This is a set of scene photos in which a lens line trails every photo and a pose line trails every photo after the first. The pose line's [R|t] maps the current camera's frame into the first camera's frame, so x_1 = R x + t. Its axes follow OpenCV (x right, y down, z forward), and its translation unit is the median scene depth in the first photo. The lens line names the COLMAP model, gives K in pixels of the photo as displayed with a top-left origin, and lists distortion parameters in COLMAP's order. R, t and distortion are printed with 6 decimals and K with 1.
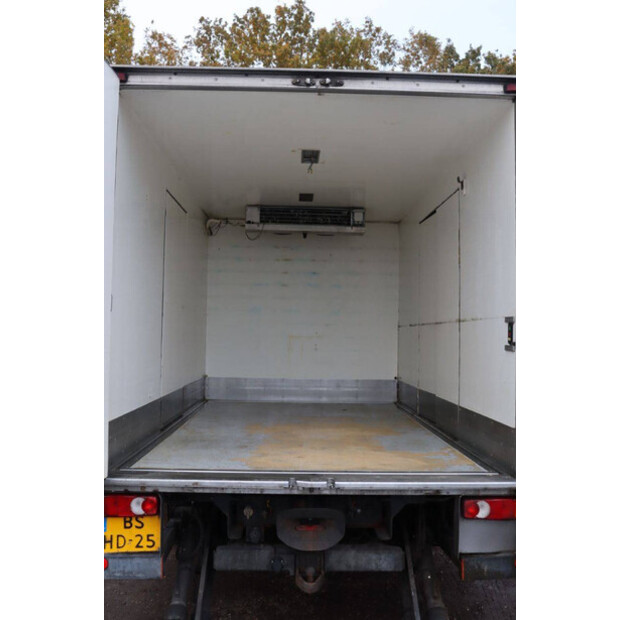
lens RADIAL K [[604.6, 0, 310.0], [0, 604.6, 310.0], [0, 0, 1]] dist [-0.132263, 0.122313]
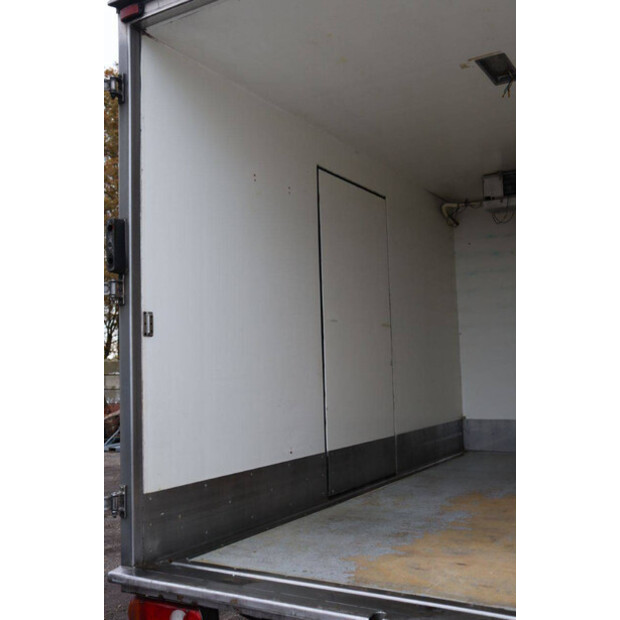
lens RADIAL K [[689.5, 0, 310.0], [0, 689.5, 310.0], [0, 0, 1]] dist [-0.049819, 0.004550]
pose [[0.842153, -0.081608, -0.533028, 0.131333], [0.061866, 0.996577, -0.054835, 0.013976], [0.535679, 0.013204, 0.844319, 0.200742]]
